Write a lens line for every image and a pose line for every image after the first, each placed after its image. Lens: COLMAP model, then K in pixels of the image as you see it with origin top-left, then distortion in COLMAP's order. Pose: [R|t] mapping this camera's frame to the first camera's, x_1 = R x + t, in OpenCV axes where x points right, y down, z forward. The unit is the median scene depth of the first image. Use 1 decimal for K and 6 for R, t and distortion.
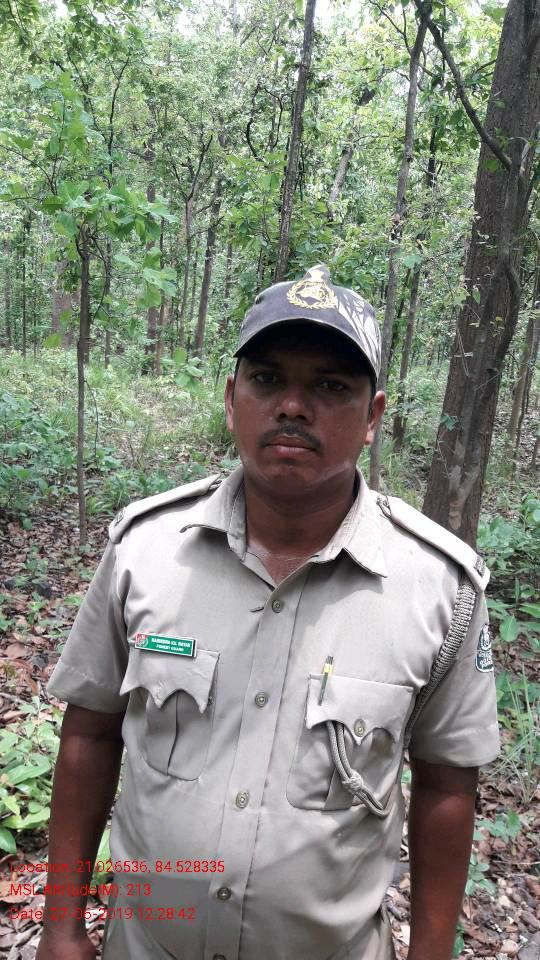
lens RADIAL K [[766.3, 0, 262.3], [0, 766.3, 489.8], [0, 0, 1]] dist [0.130045, -0.322366]
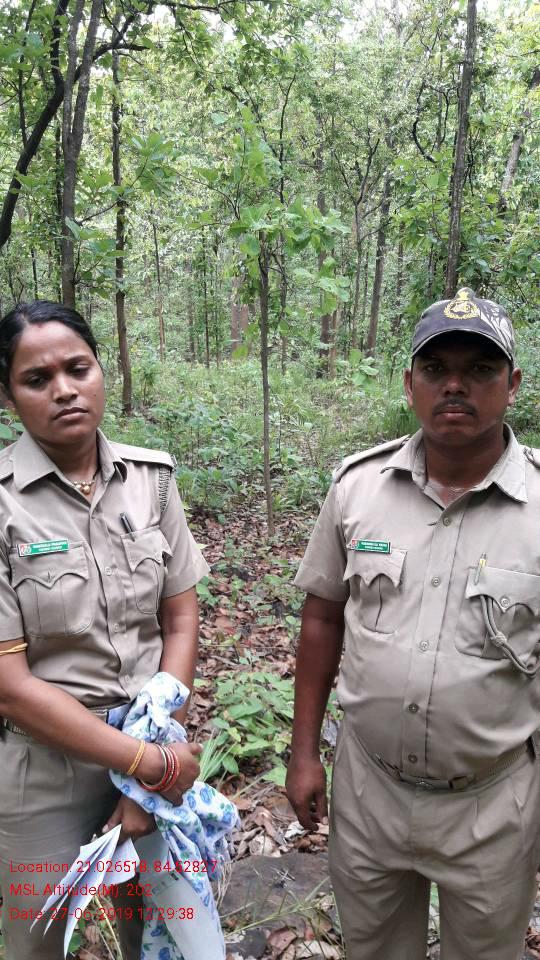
lens RADIAL K [[766.3, 0, 262.3], [0, 766.3, 489.8], [0, 0, 1]] dist [0.130045, -0.322366]
pose [[0.973462, -0.033322, -0.226409, 0.001159], [0.032821, 0.999443, -0.005978, 0.006042], [0.226482, -0.001611, 0.974014, -0.031251]]
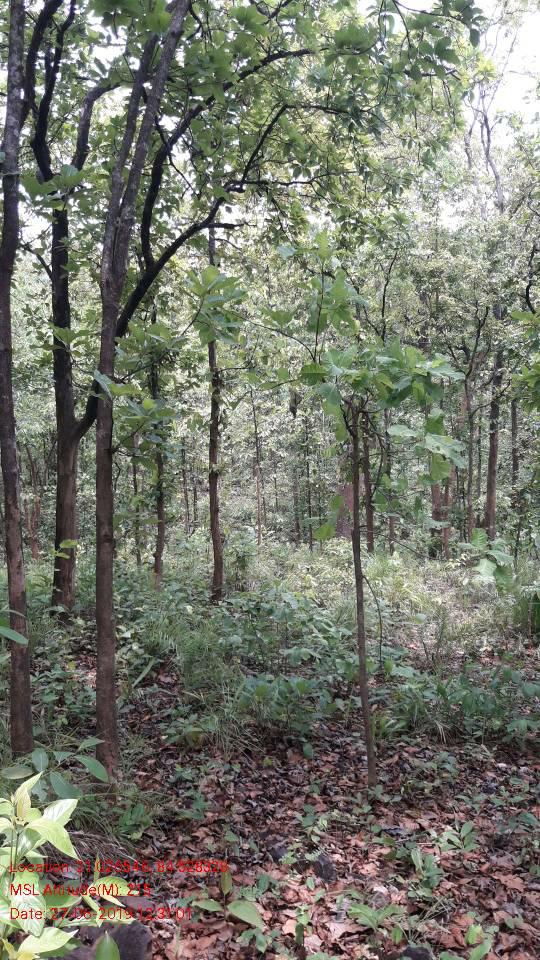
lens RADIAL K [[766.3, 0, 262.3], [0, 766.3, 489.8], [0, 0, 1]] dist [0.130045, -0.322366]
pose [[0.931365, -0.103654, -0.349020, -0.016140], [0.018781, 0.971019, -0.238262, -0.018350], [0.363602, 0.215354, 0.906320, 0.093559]]
